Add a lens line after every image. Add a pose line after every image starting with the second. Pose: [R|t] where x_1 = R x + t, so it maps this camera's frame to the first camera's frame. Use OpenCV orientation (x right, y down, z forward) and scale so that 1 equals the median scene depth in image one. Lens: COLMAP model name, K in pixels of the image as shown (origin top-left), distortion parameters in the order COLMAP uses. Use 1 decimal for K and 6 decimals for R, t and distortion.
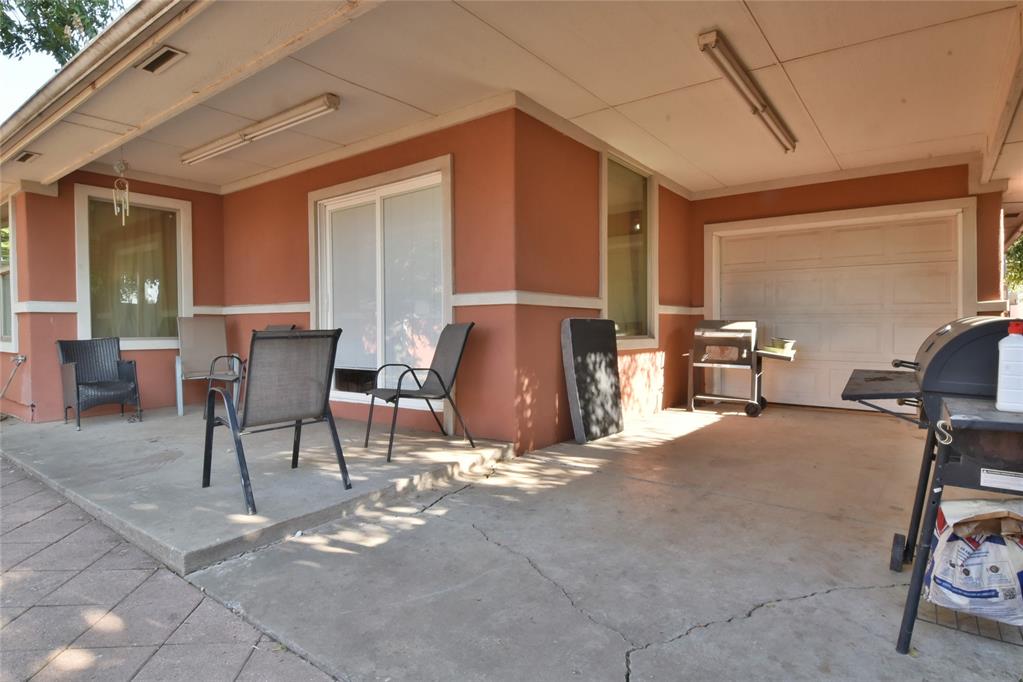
lens RADIAL K [[566.7, 0, 504.6], [0, 566.7, 337.8], [0, 0, 1]] dist [0.054691, -0.036293]
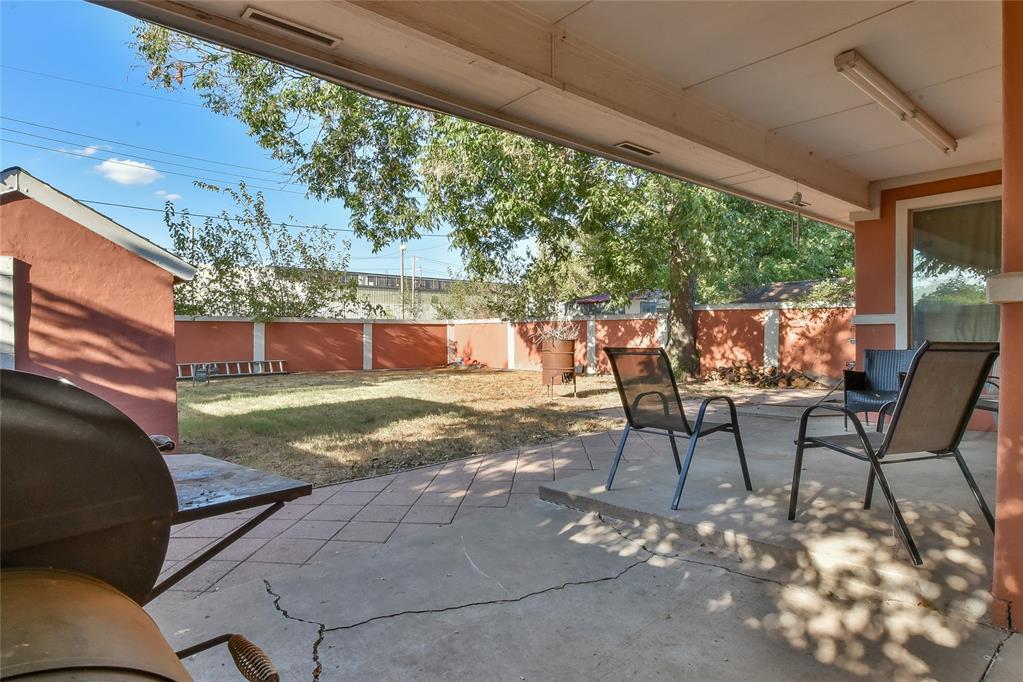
lens RADIAL K [[547.6, 0, 510.8], [0, 547.6, 338.9], [0, 0, 1]] dist [0.063237, -0.041109]
pose [[-0.178514, 0.014243, -0.983834, 0.733742], [-0.014865, 0.999742, 0.017171, -0.042453], [0.983825, 0.017690, -0.178257, 0.911043]]
